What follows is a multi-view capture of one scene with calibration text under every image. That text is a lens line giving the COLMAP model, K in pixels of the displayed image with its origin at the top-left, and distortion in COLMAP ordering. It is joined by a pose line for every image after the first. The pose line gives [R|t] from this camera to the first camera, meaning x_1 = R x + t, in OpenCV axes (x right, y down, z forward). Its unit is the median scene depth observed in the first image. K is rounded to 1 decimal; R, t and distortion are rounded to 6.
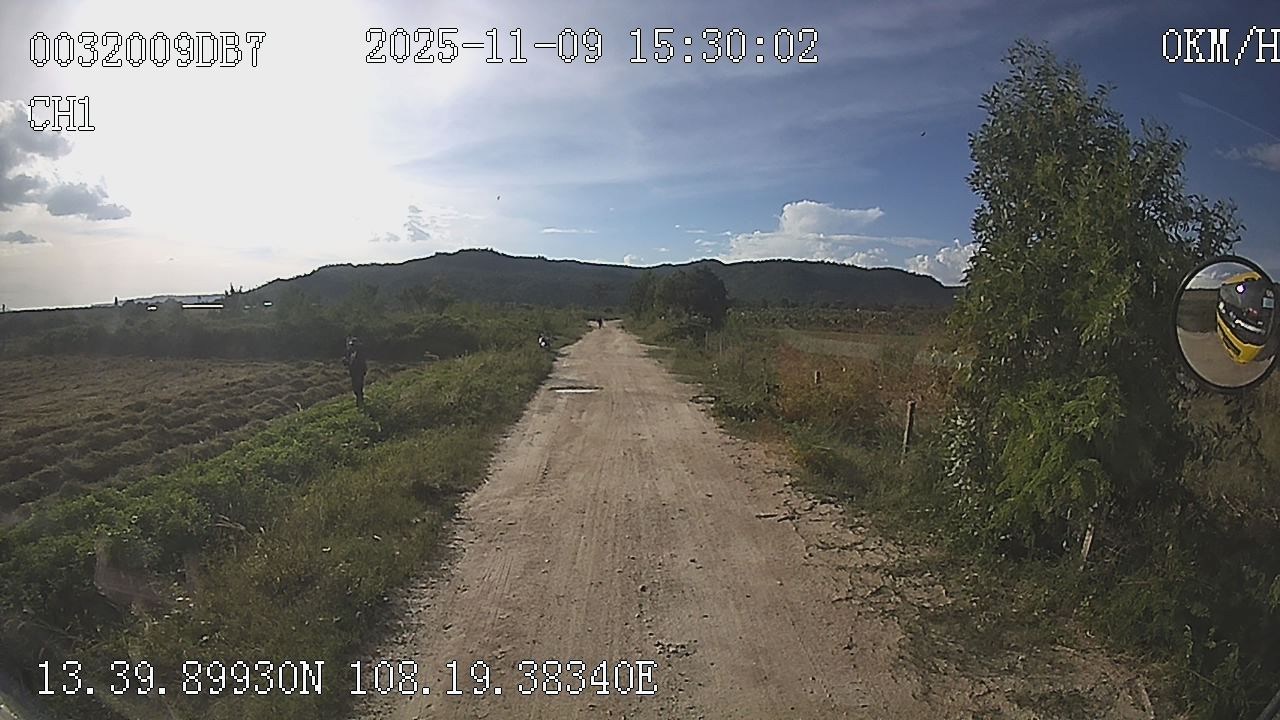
lens RADIAL K [[784.2, 0, 628.7], [0, 784.2, 360.9], [0, 0, 1]] dist [-0.362678, 0.094617]
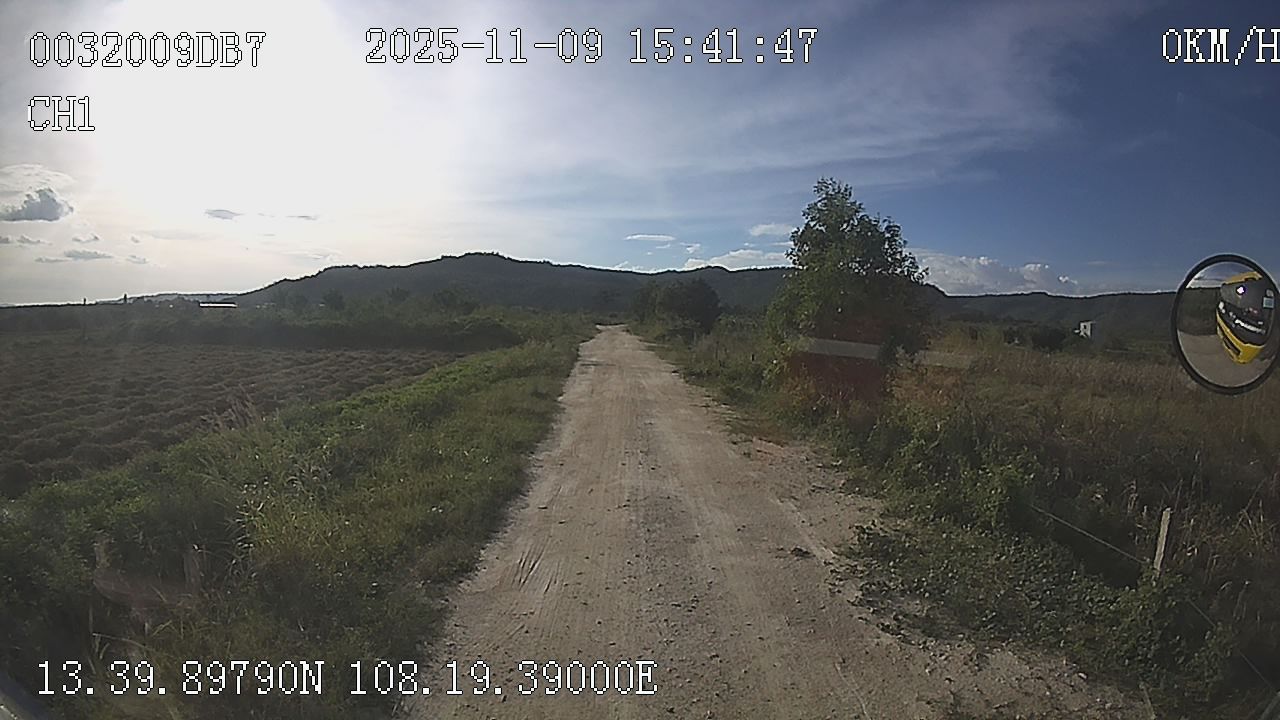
lens RADIAL K [[784.2, 0, 628.7], [0, 784.2, 360.9], [0, 0, 1]] dist [-0.362678, 0.094617]
pose [[0.999886, 0.014443, -0.004469, -0.001518], [-0.014475, 0.999870, -0.007144, 0.040809], [0.004365, 0.007207, 0.999964, -0.571782]]
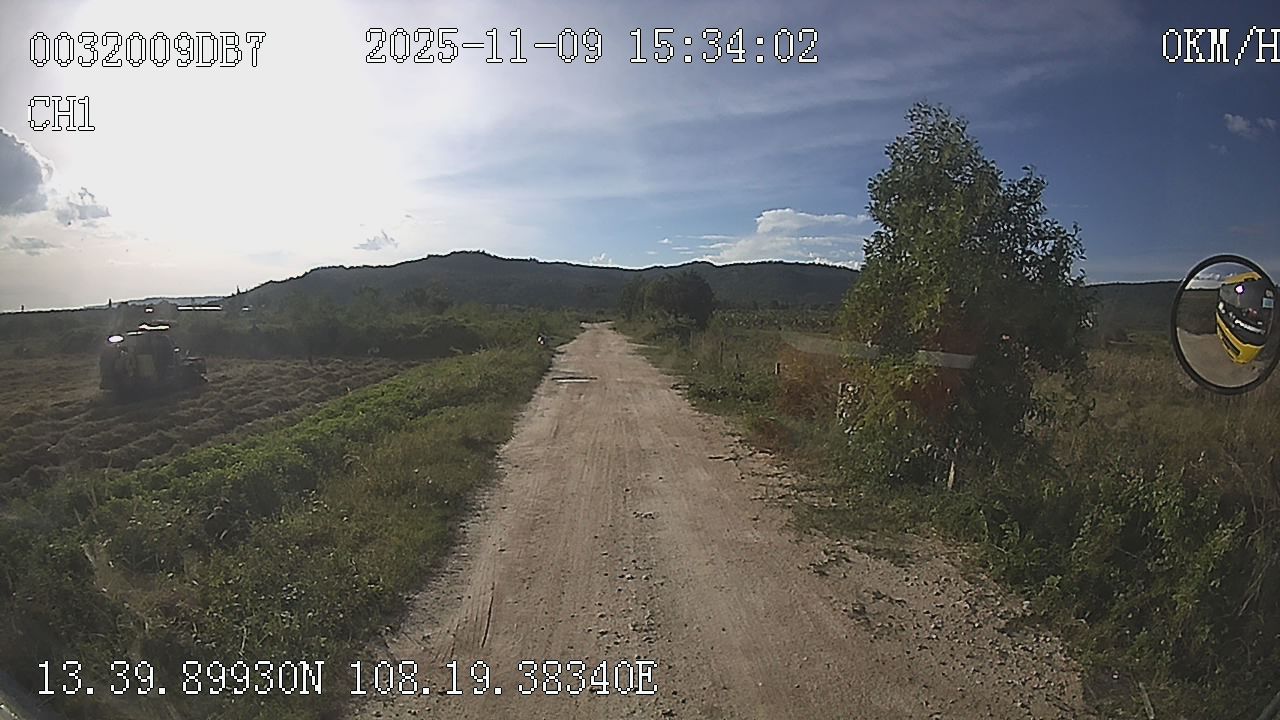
lens RADIAL K [[784.2, 0, 628.7], [0, 784.2, 360.9], [0, 0, 1]] dist [-0.362678, 0.094617]
pose [[0.999941, -0.000997, 0.010807, 0.001800], [0.001024, 0.999996, -0.002483, 0.012776], [-0.010805, 0.002494, 0.999939, -0.188257]]
